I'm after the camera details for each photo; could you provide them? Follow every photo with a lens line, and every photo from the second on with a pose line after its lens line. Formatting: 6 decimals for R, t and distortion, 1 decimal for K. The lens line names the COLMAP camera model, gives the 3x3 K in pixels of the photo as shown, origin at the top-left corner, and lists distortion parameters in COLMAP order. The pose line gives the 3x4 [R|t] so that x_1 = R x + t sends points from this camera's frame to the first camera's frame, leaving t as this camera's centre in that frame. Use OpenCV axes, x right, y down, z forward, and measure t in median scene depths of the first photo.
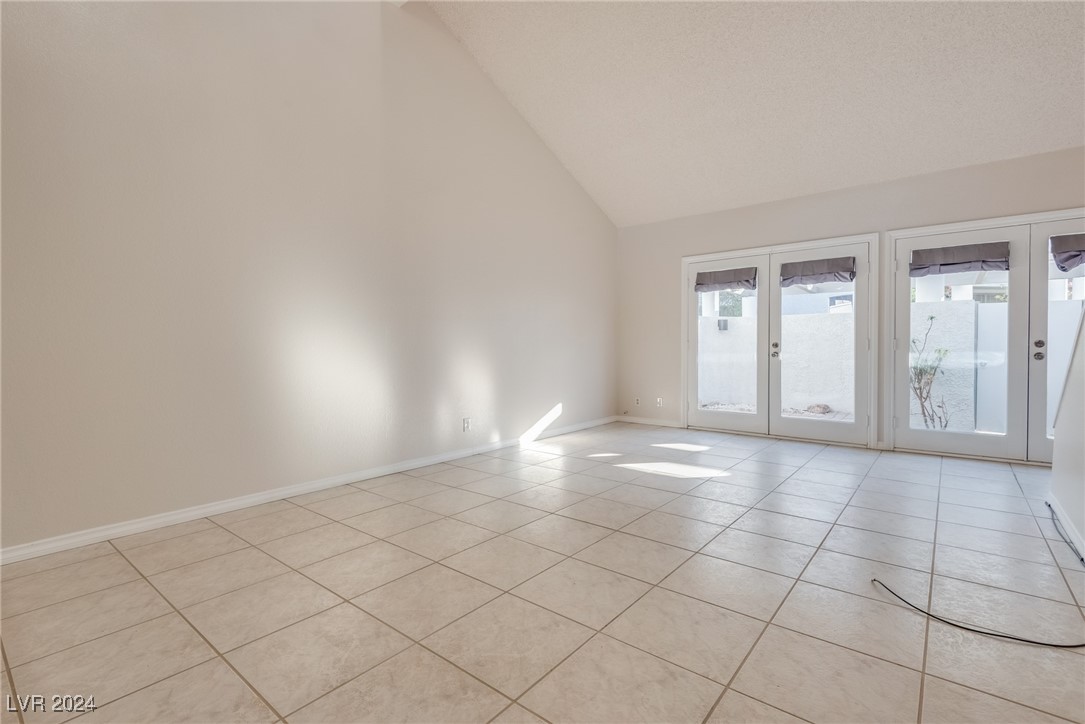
lens RADIAL K [[504.5, 0, 536.6], [0, 504.5, 363.7], [0, 0, 1]] dist [0.006917, -0.000280]
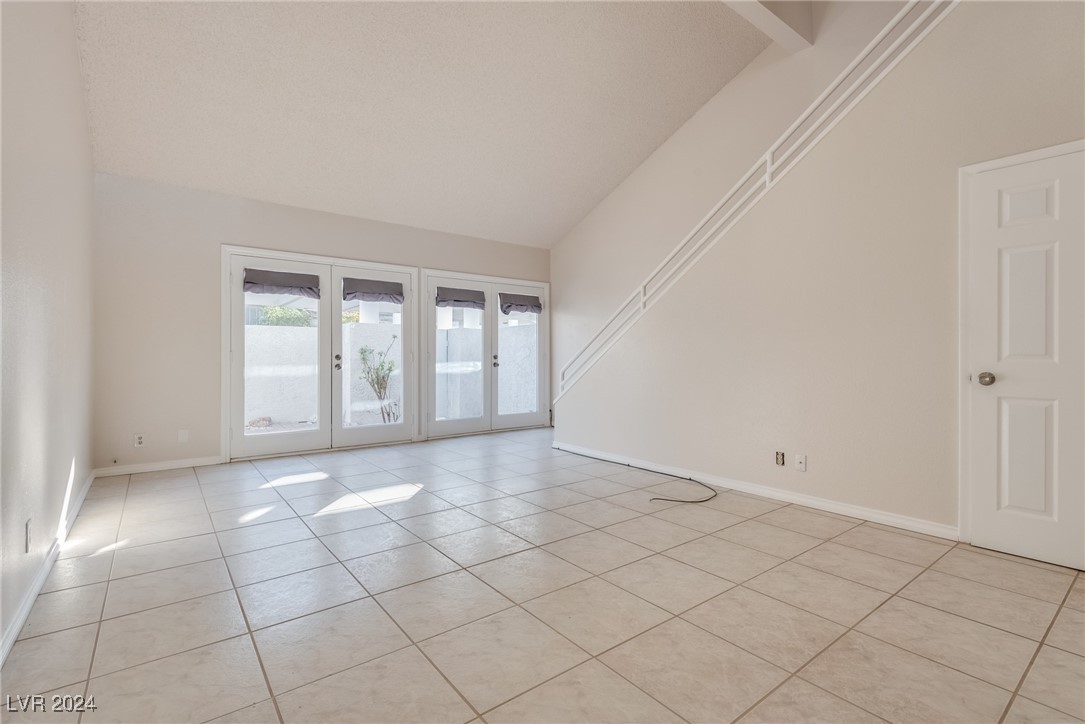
lens RADIAL K [[488.5, 0, 542.5], [0, 488.5, 362.0], [0, 0, 1]] dist [0.011569, -0.000388]
pose [[0.218382, -0.004287, 0.975854, -0.407951], [0.031924, 0.999487, -0.002753, -0.012135], [-0.975341, 0.031754, 0.218406, 0.415630]]
